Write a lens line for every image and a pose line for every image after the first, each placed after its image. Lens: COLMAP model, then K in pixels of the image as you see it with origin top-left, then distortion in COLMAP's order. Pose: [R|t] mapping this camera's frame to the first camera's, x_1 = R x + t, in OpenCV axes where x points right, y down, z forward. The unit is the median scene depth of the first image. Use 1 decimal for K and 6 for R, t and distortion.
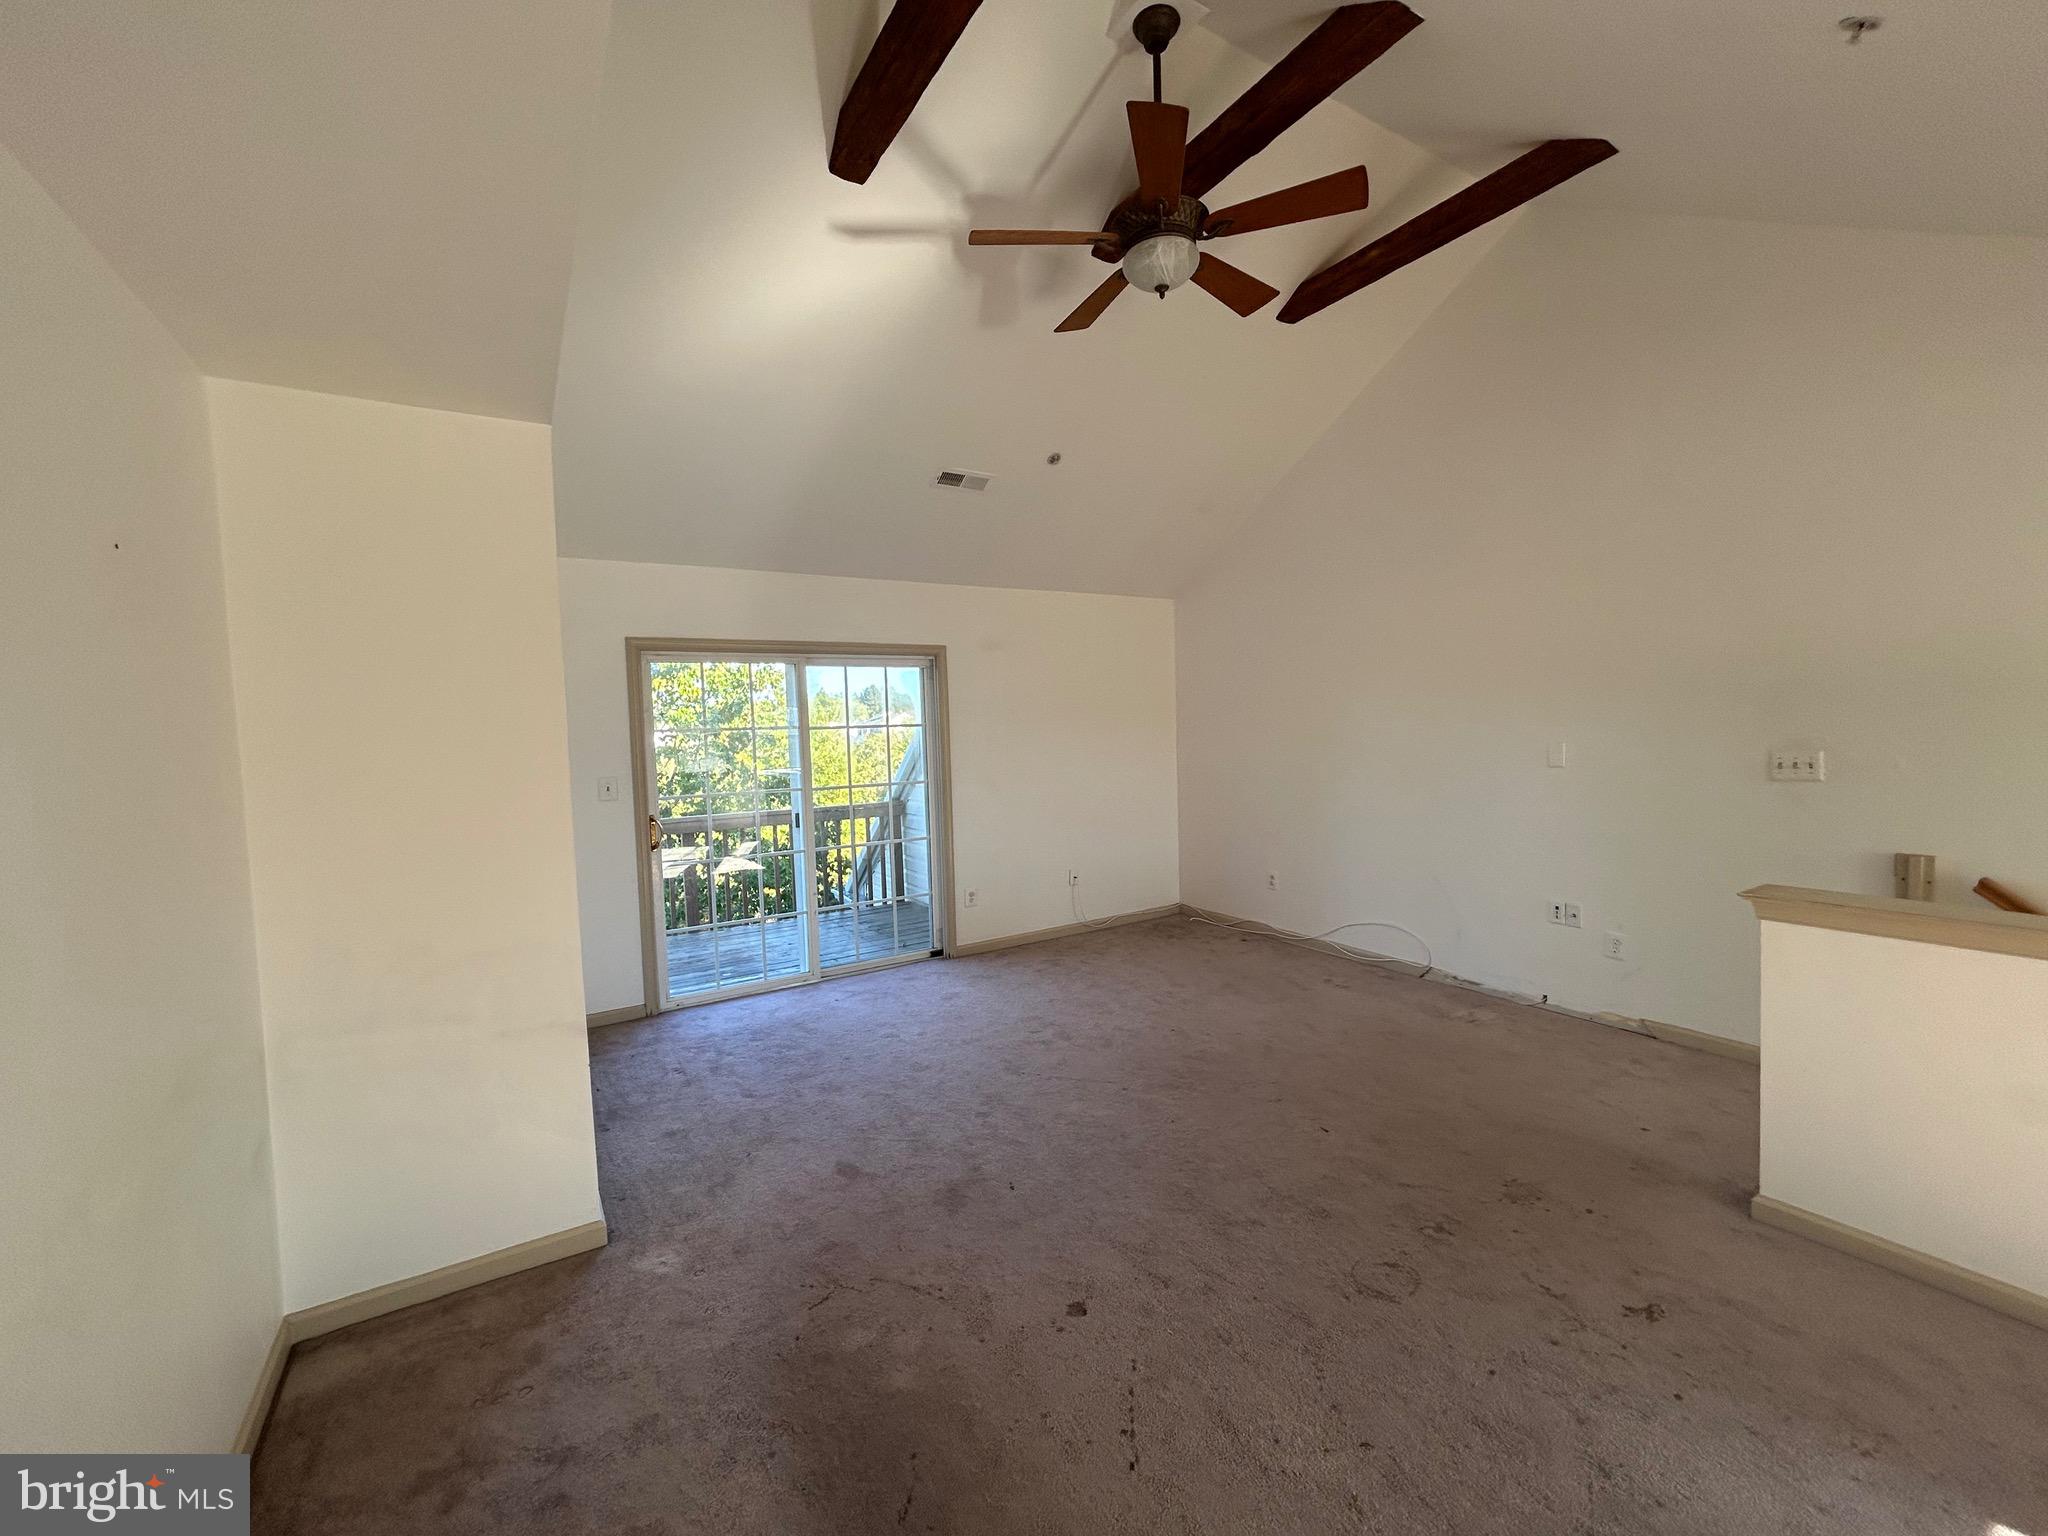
lens RADIAL K [[824.6, 0, 1018.8], [0, 824.6, 765.8], [0, 0, 1]] dist [-0.001795, -0.000231]
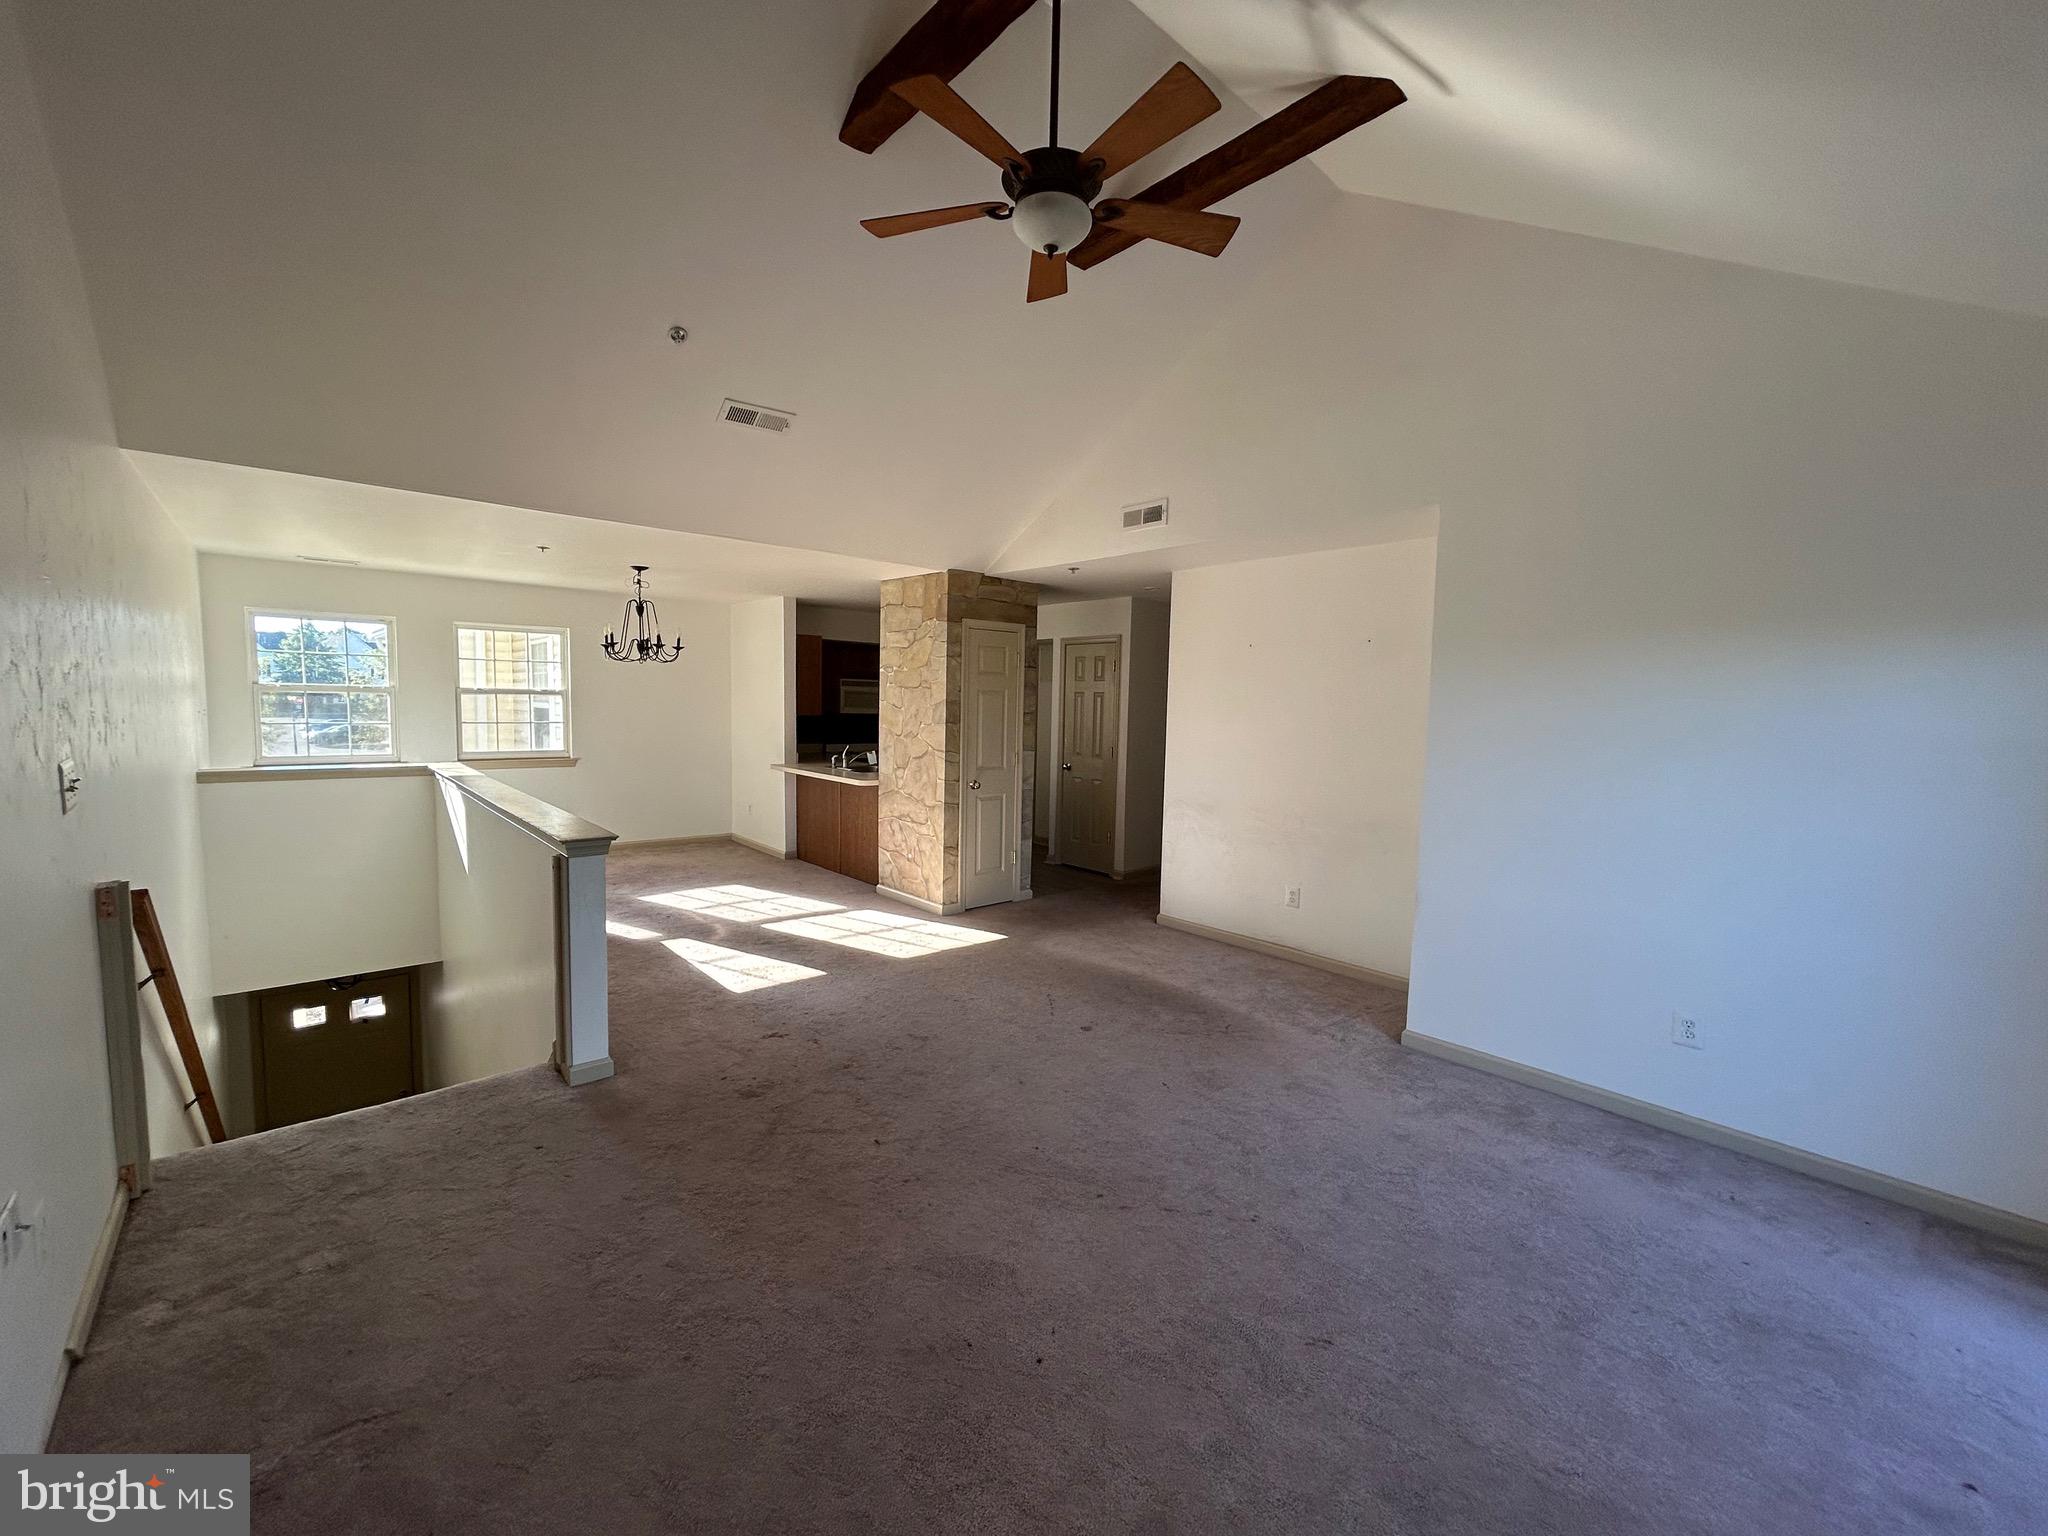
lens RADIAL K [[824.6, 0, 1018.8], [0, 824.6, 765.8], [0, 0, 1]] dist [-0.001795, -0.000231]
pose [[-0.984053, 0.019811, -0.176771, 0.247754], [-0.004075, 0.991007, 0.133748, -0.075955], [0.177831, 0.132335, -0.975122, 1.281586]]
